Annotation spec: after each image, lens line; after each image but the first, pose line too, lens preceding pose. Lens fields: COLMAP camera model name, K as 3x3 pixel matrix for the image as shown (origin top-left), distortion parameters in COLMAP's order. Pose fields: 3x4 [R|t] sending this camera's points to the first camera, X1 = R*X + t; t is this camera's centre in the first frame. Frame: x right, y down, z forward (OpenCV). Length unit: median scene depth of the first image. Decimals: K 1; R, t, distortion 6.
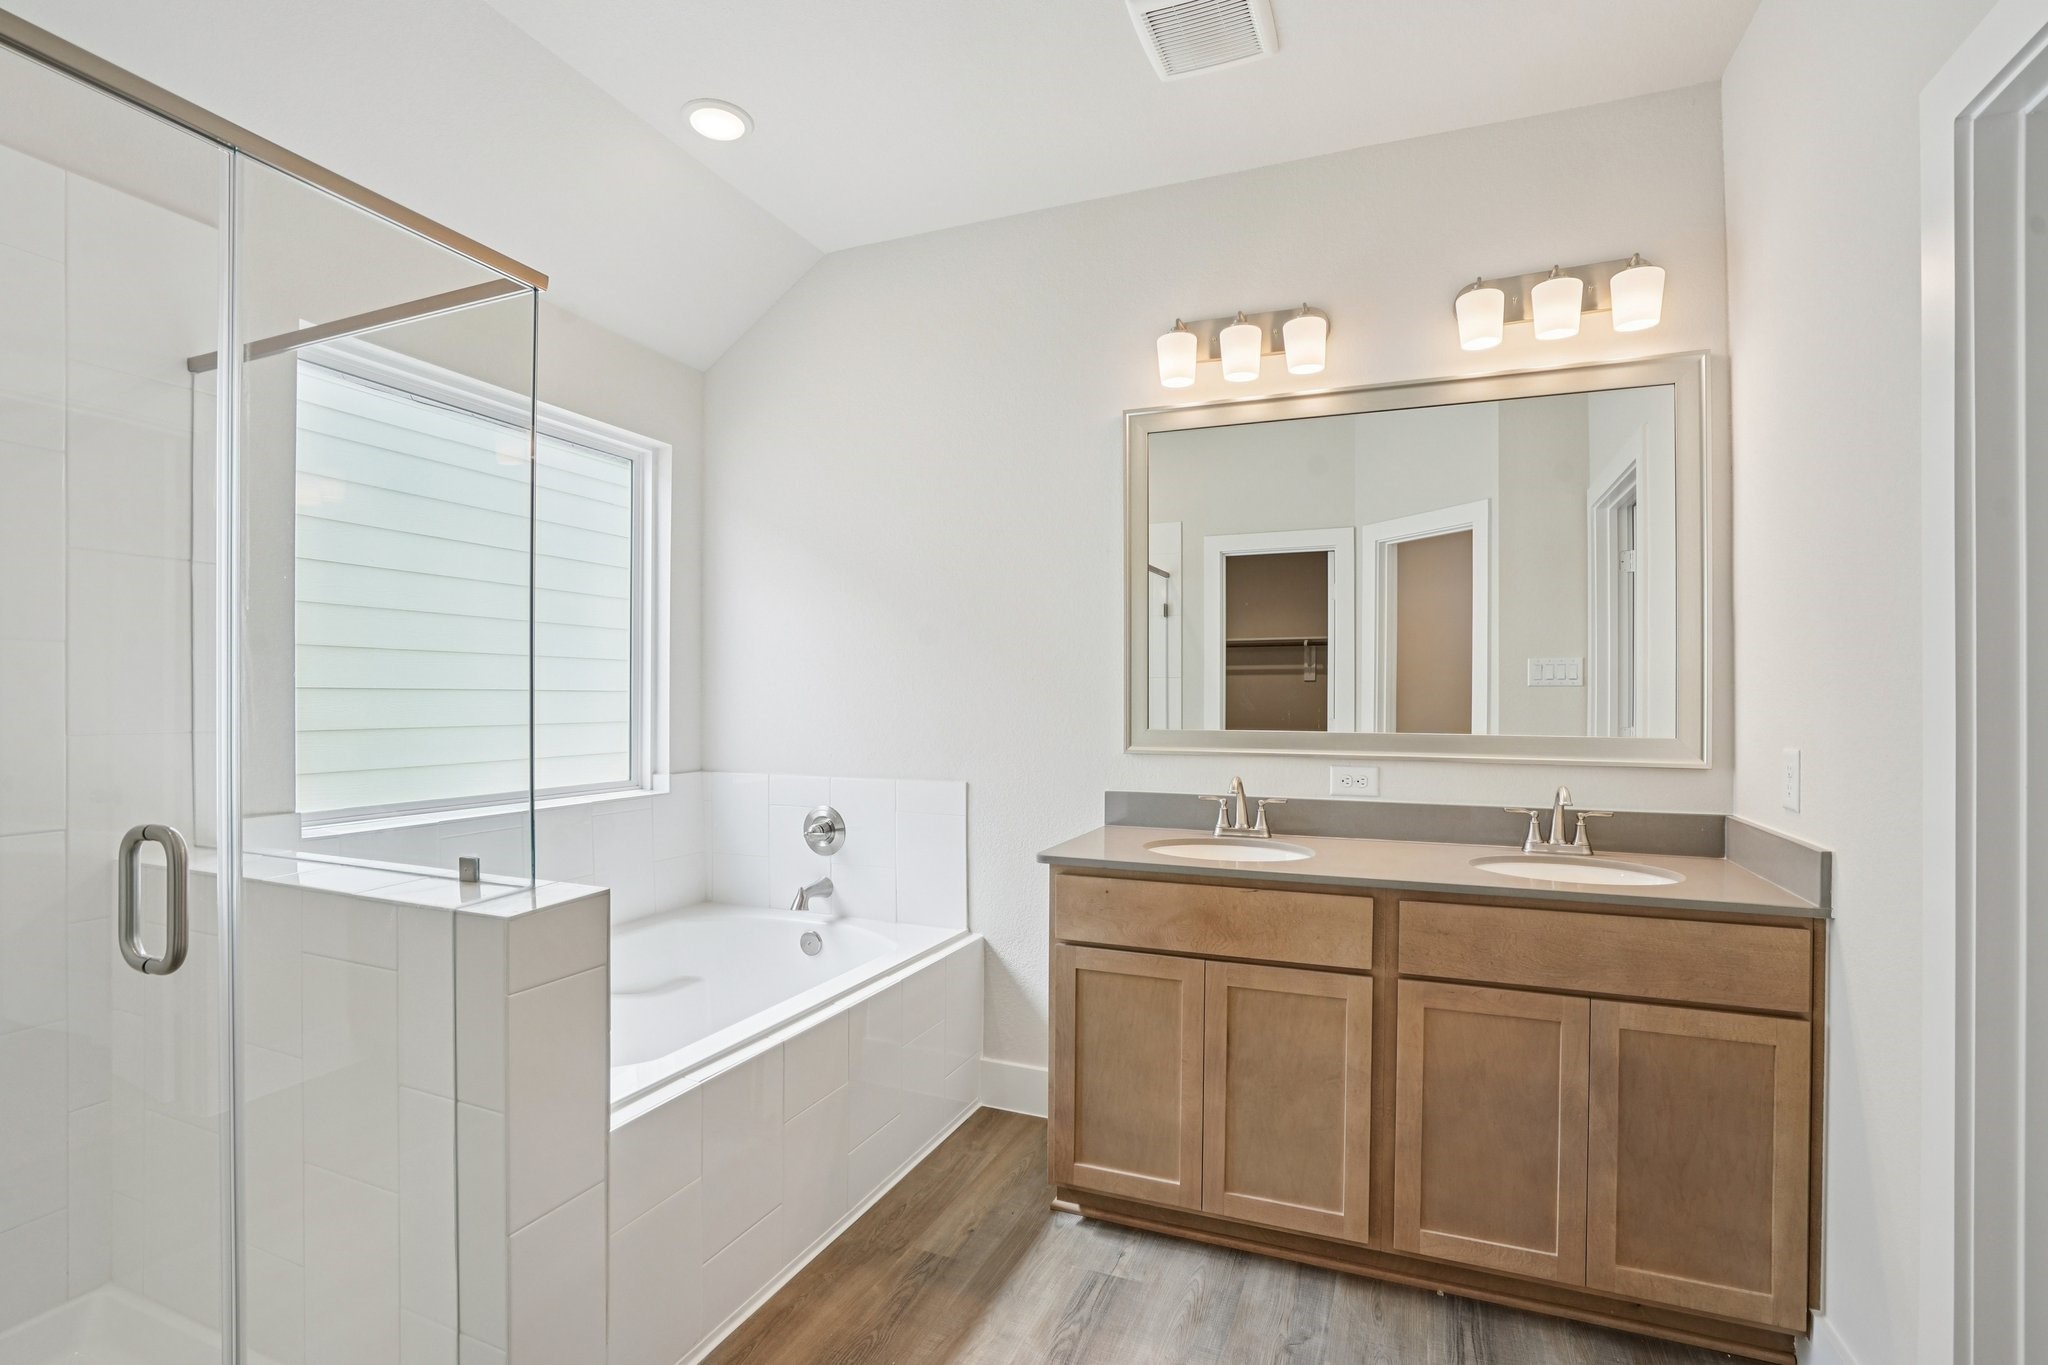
lens RADIAL K [[932.5, 0, 1049.5], [0, 932.5, 687.9], [0, 0, 1]] dist [-0.056103, 0.033916]
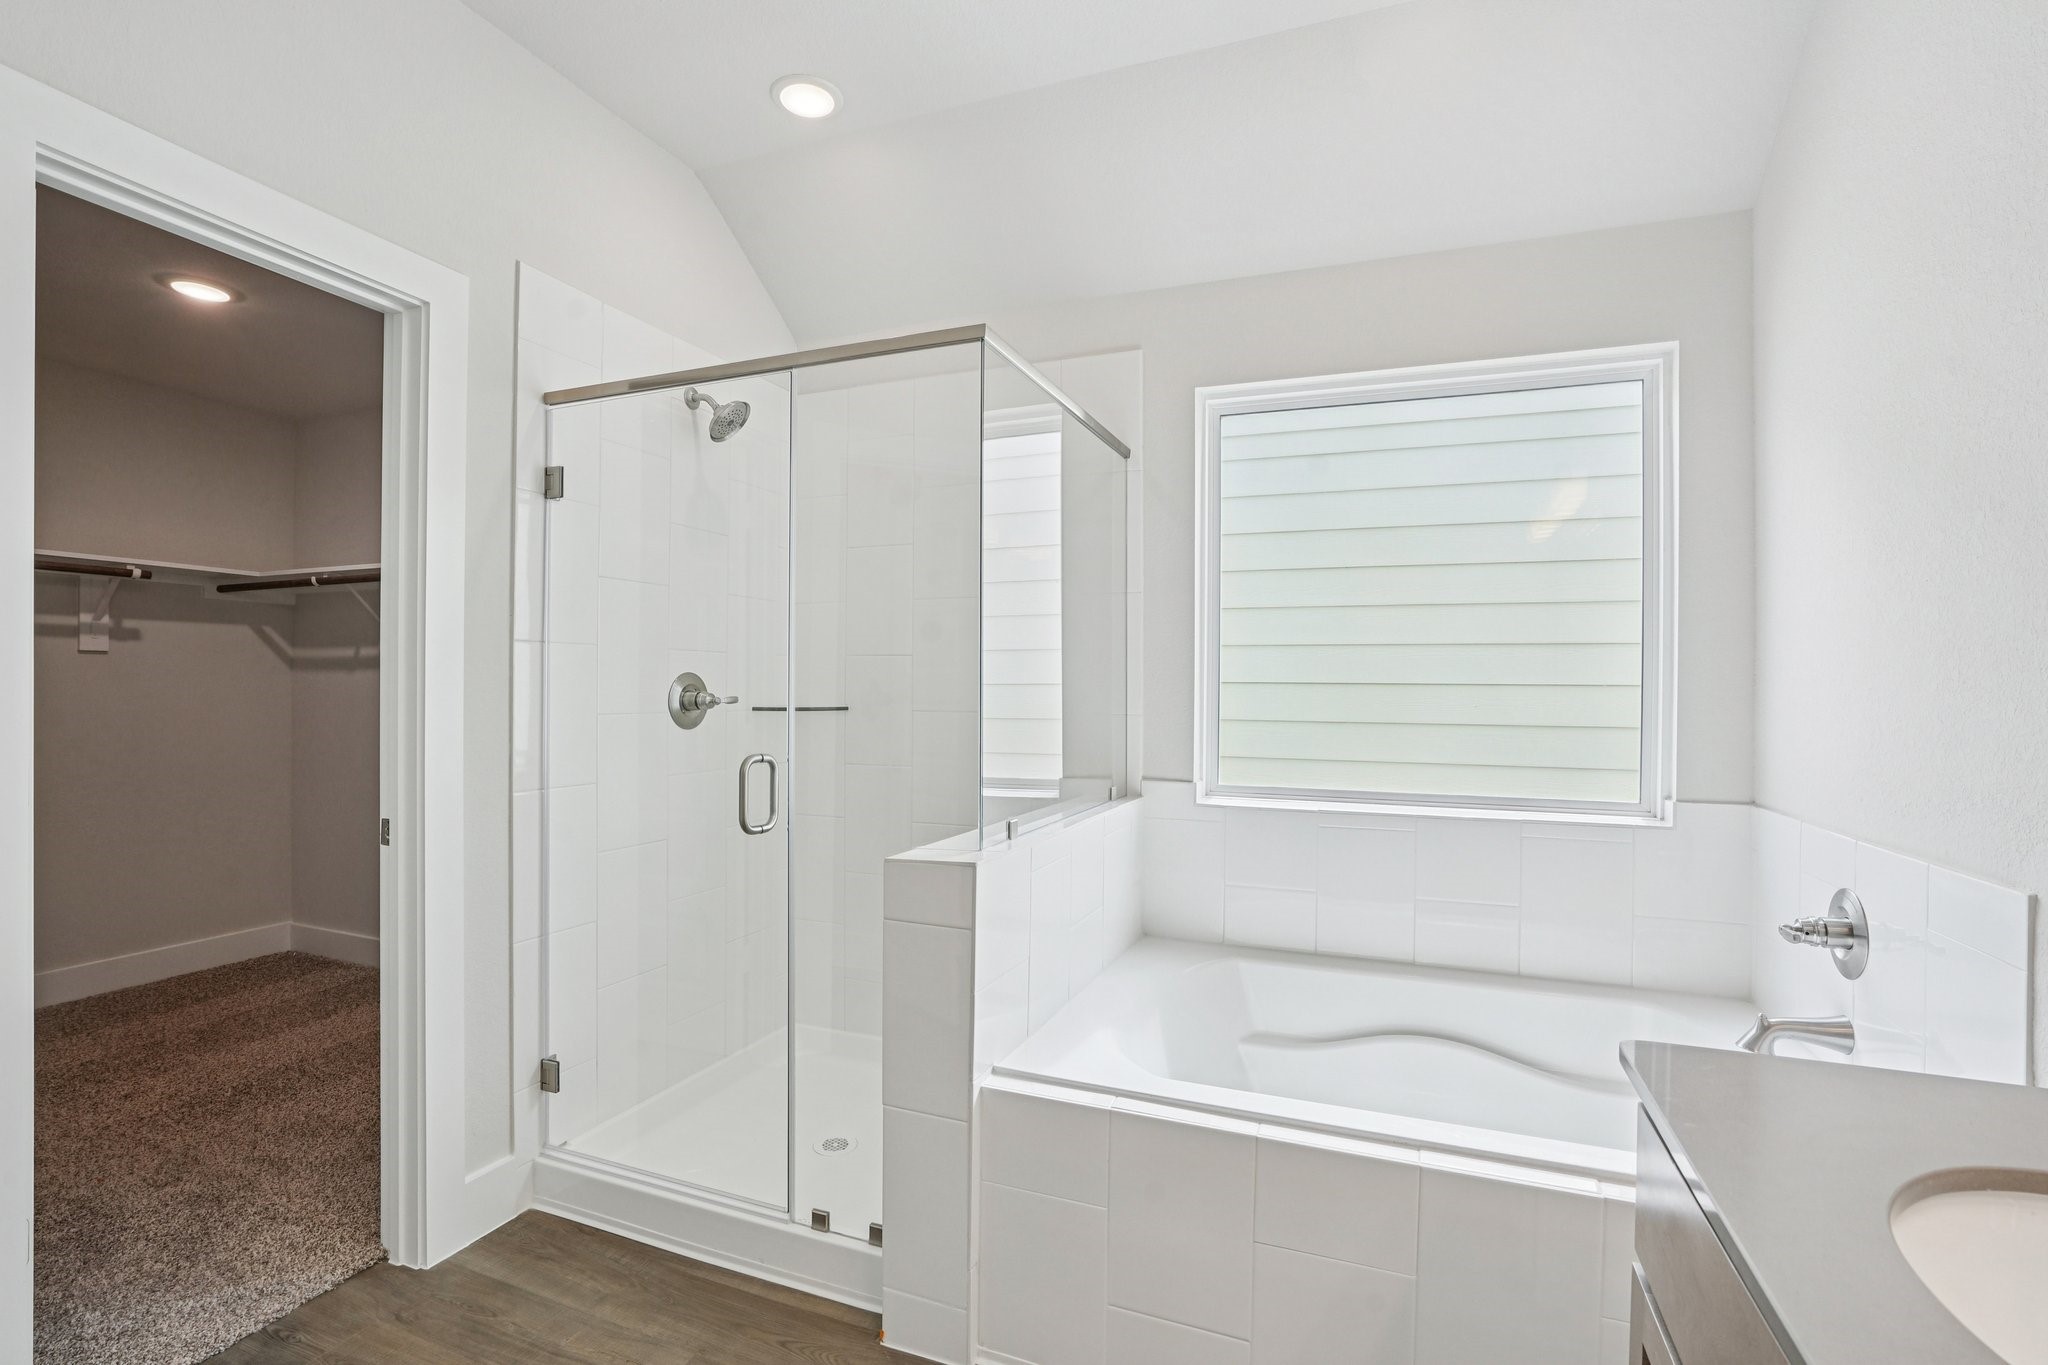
lens RADIAL K [[950.8, 0, 1027.1], [0, 950.8, 690.6], [0, 0, 1]] dist [-0.047339, 0.015071]
pose [[0.010172, -0.002528, -0.999945, 0.442010], [0.002197, 0.999994, -0.002506, 0.011667], [0.999946, -0.002171, 0.010178, 0.711717]]
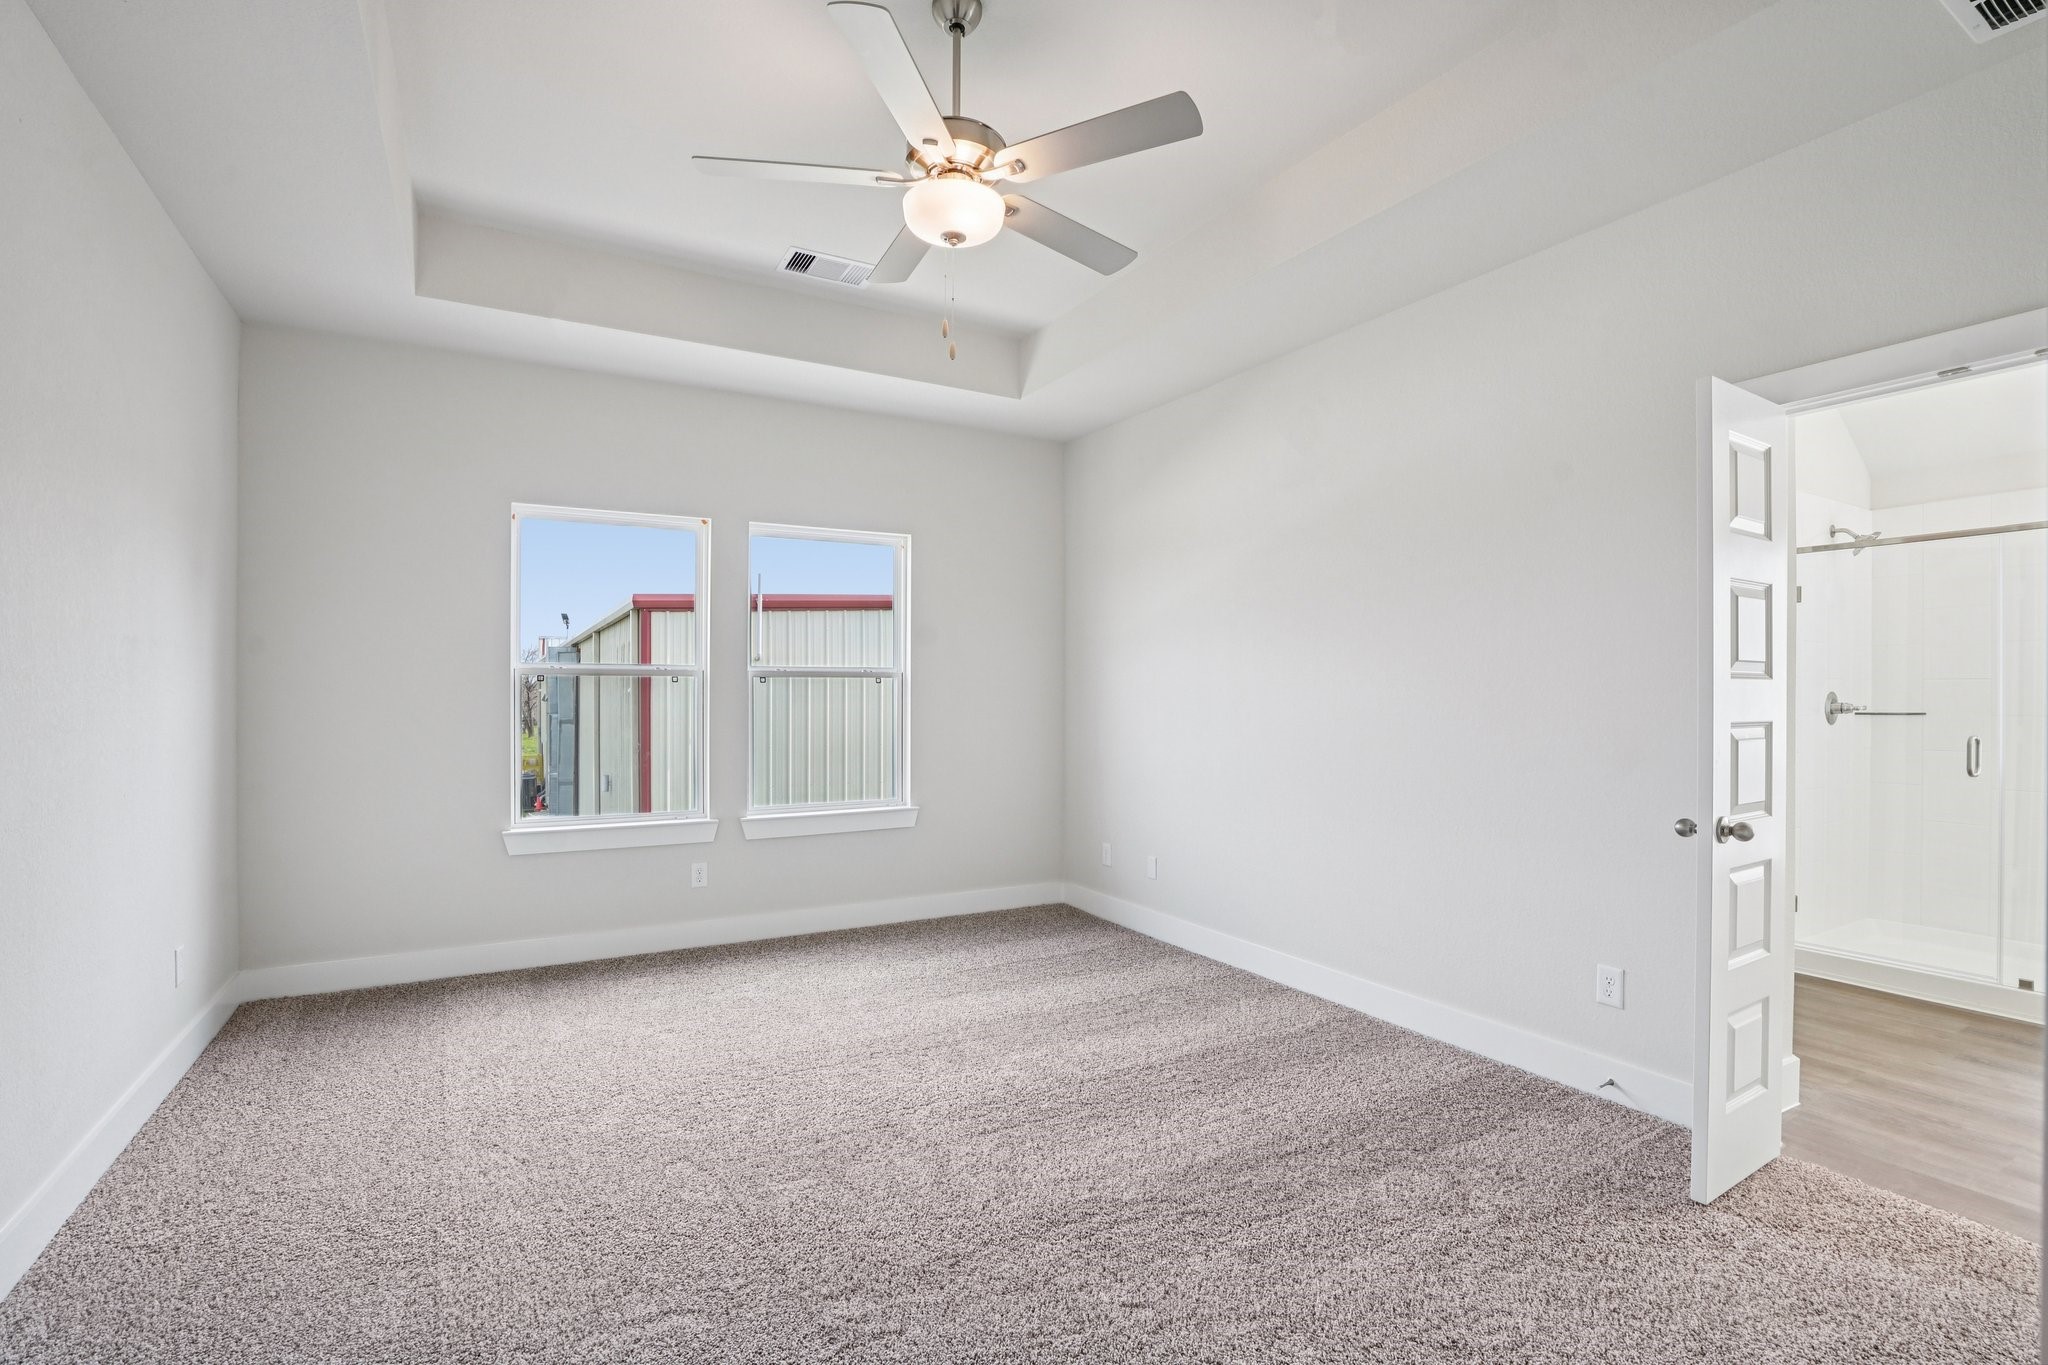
lens RADIAL K [[947.5, 0, 999.3], [0, 947.5, 696.3], [0, 0, 1]] dist [-0.016913, 0.000156]
pose [[-0.622027, -0.004046, -0.782985, 1.960802], [0.003518, 0.999962, -0.007962, 0.004332], [0.782988, -0.007707, -0.621989, 0.130637]]
